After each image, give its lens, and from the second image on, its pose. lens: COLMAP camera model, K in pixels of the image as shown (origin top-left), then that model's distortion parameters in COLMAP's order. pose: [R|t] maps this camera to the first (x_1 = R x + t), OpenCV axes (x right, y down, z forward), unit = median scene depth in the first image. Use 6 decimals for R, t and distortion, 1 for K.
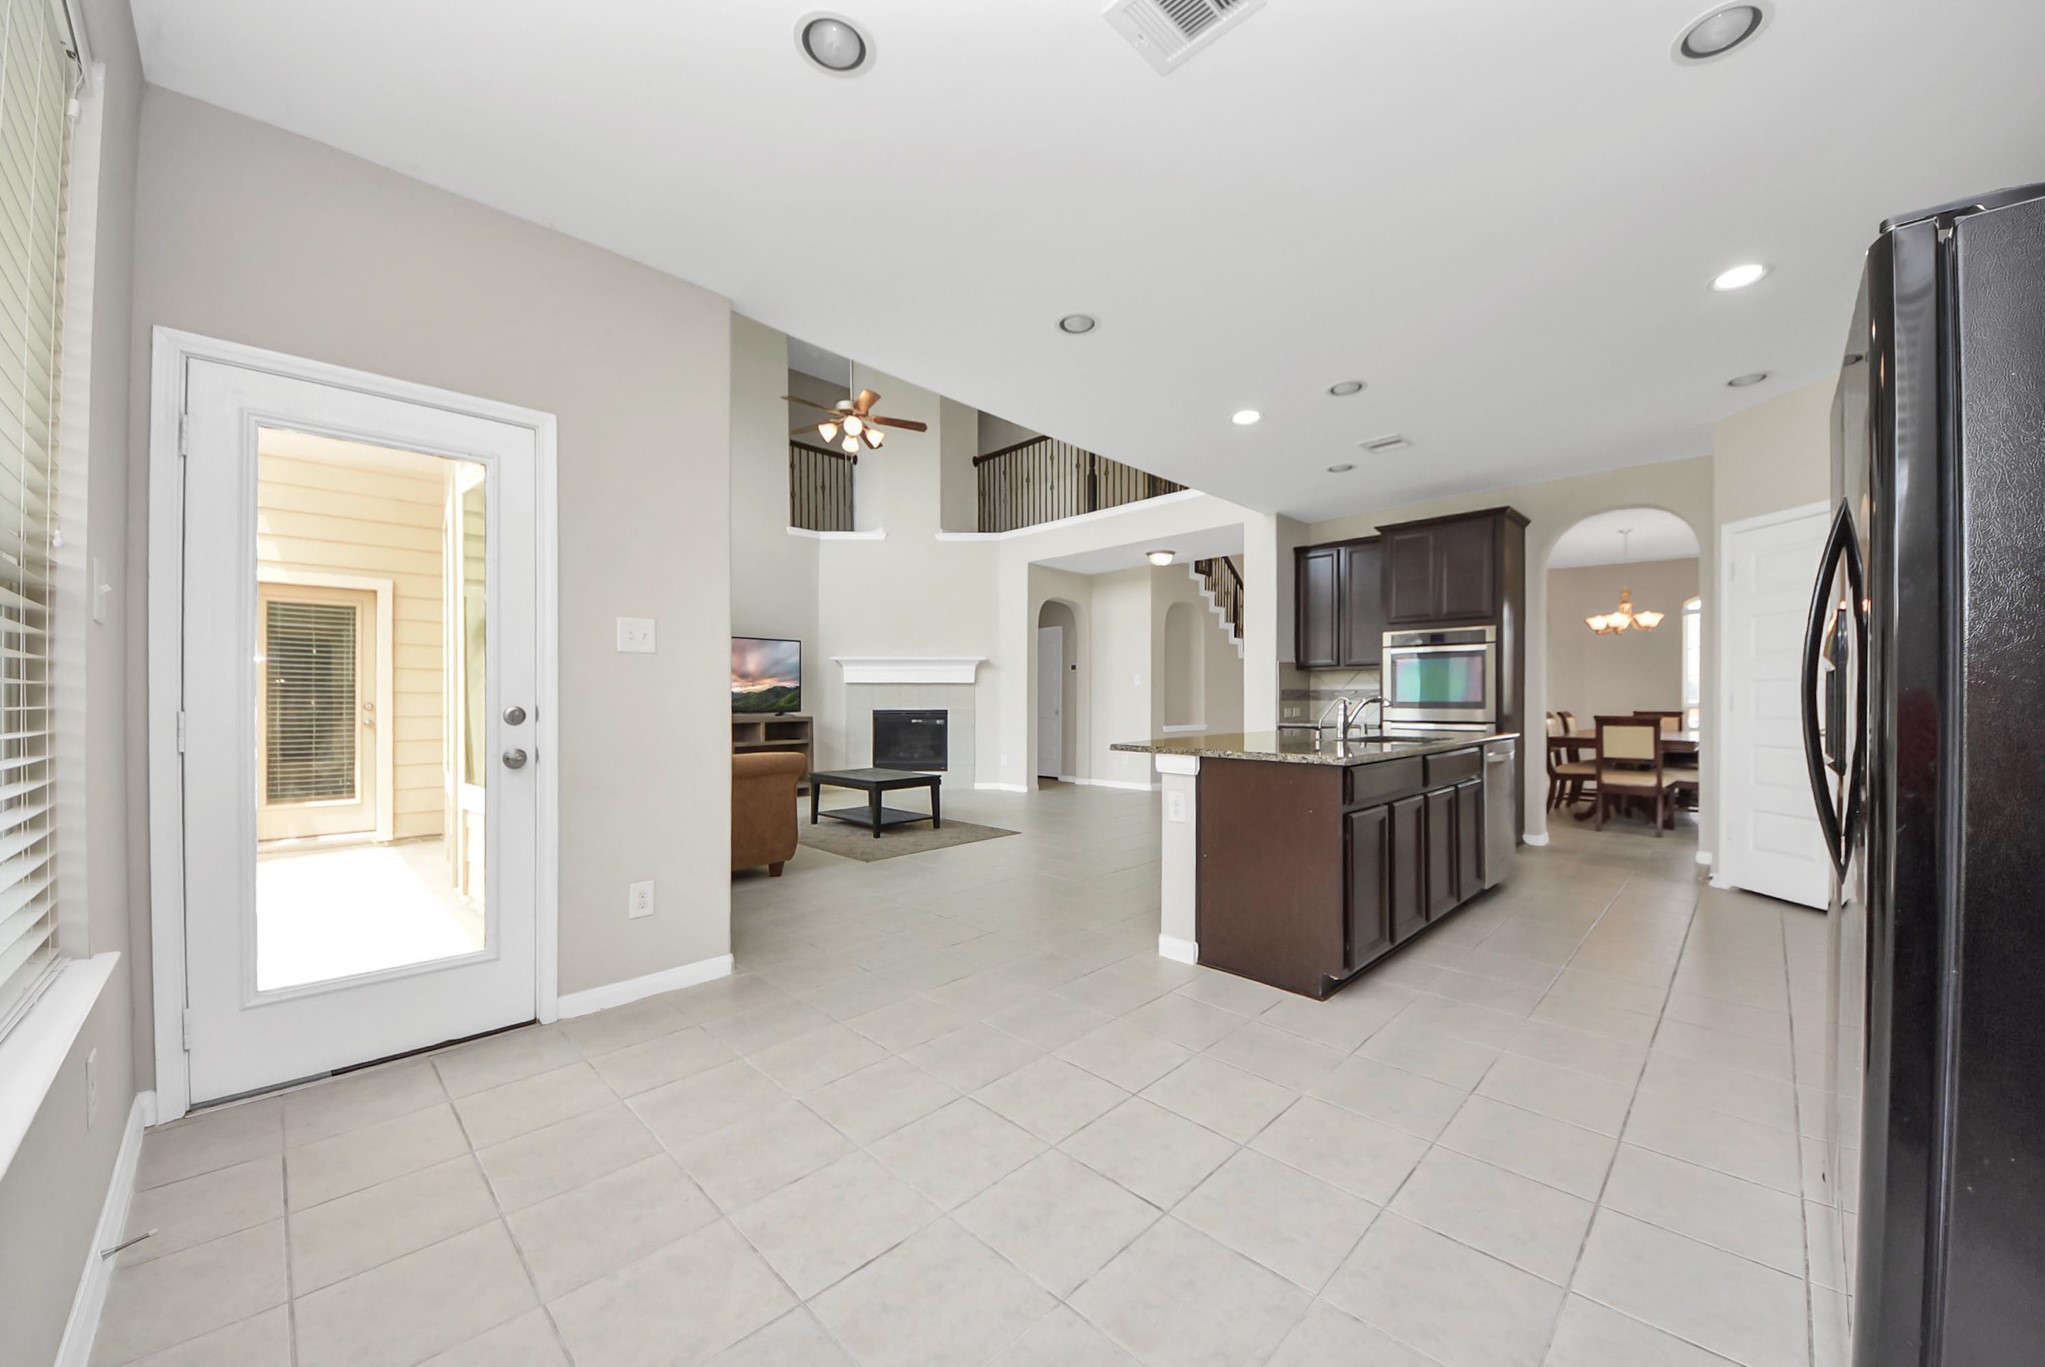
lens RADIAL K [[746.1, 0, 1037.1], [0, 746.1, 700.1], [0, 0, 1]] dist [0.021002, -0.015574]
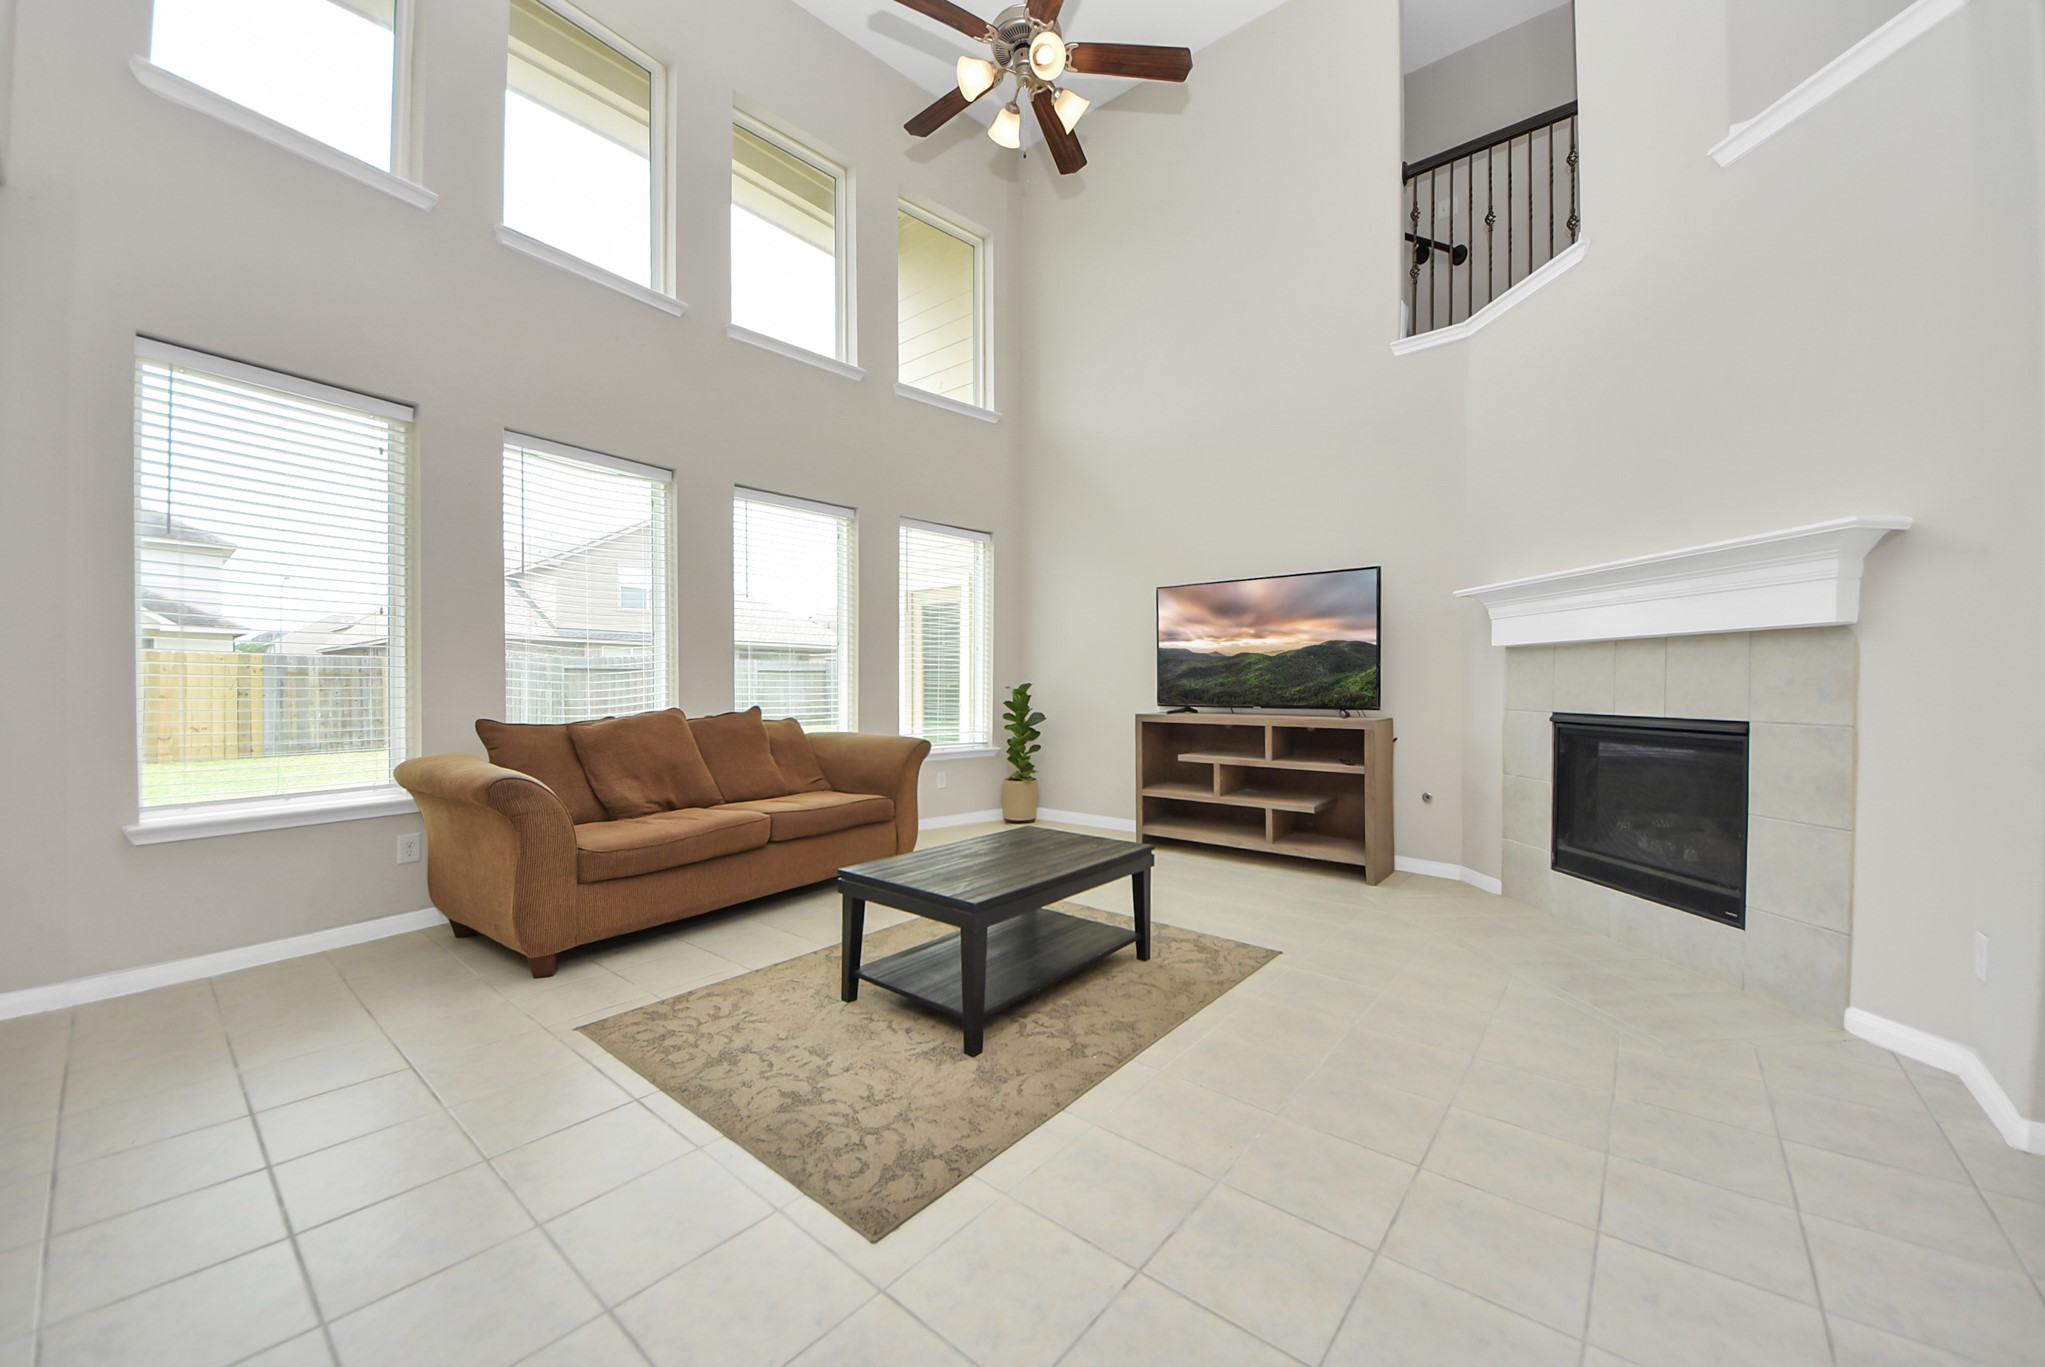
lens RADIAL K [[746.1, 0, 1037.1], [0, 746.1, 700.1], [0, 0, 1]] dist [0.021002, -0.015574]
pose [[0.081842, 0.021840, -0.996406, 0.180507], [-0.007085, 0.999747, 0.021331, -0.000058], [0.996620, 0.005314, 0.081976, 0.826216]]
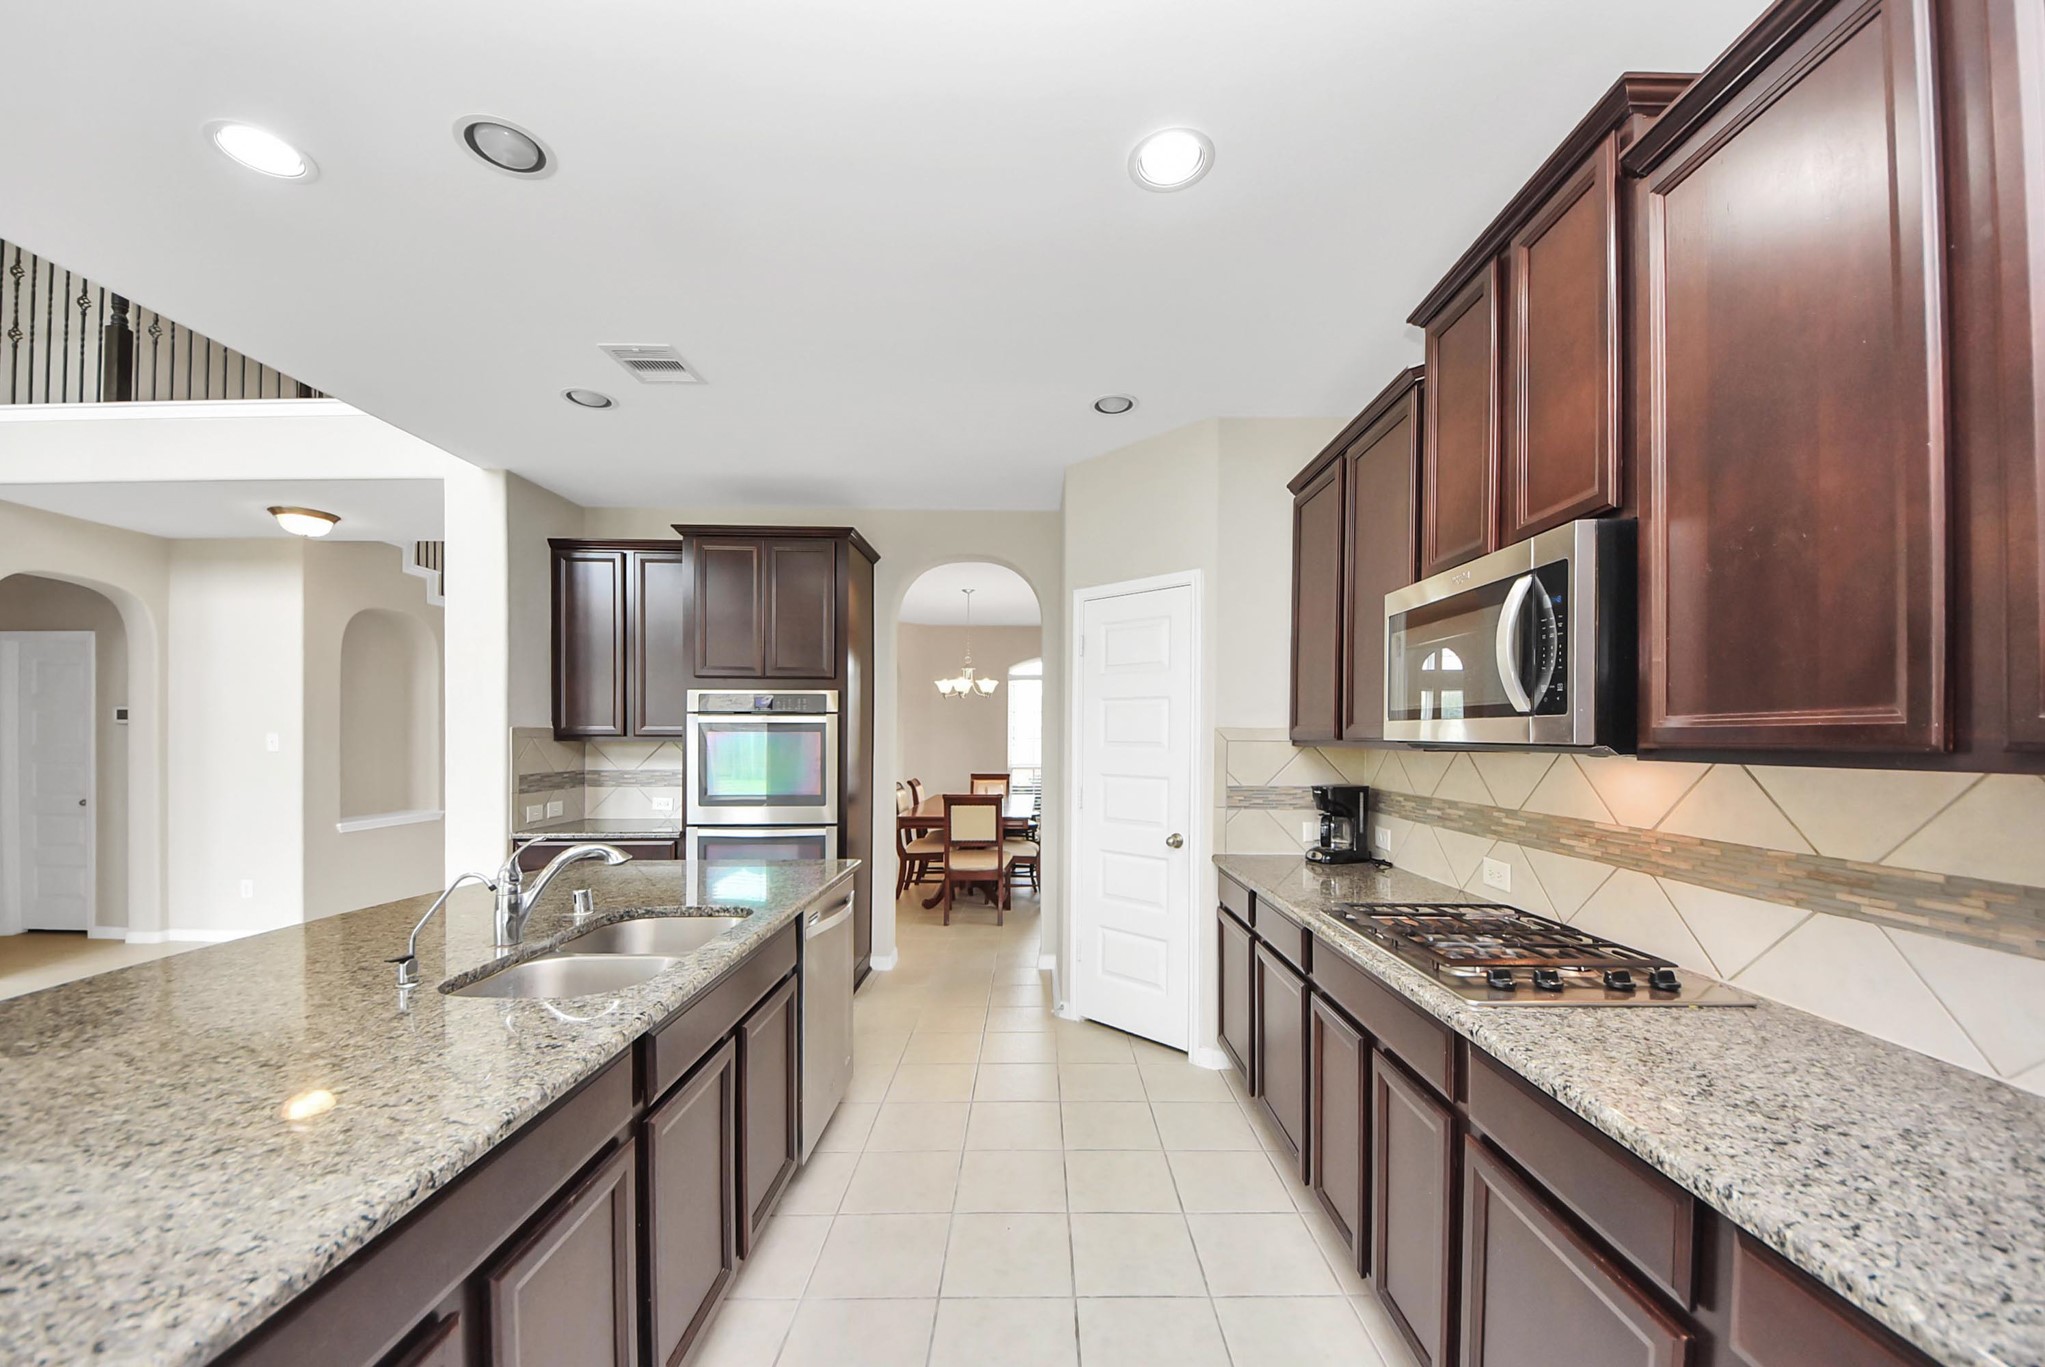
lens RADIAL K [[784.6, 0, 1042.2], [0, 784.6, 732.1], [0, 0, 1]] dist [-0.000286, -0.000255]
pose [[0.712123, 0.009374, 0.701992, 0.155023], [-0.002504, 0.999938, -0.010813, -0.035248], [-0.702050, 0.005943, 0.712102, 0.227863]]
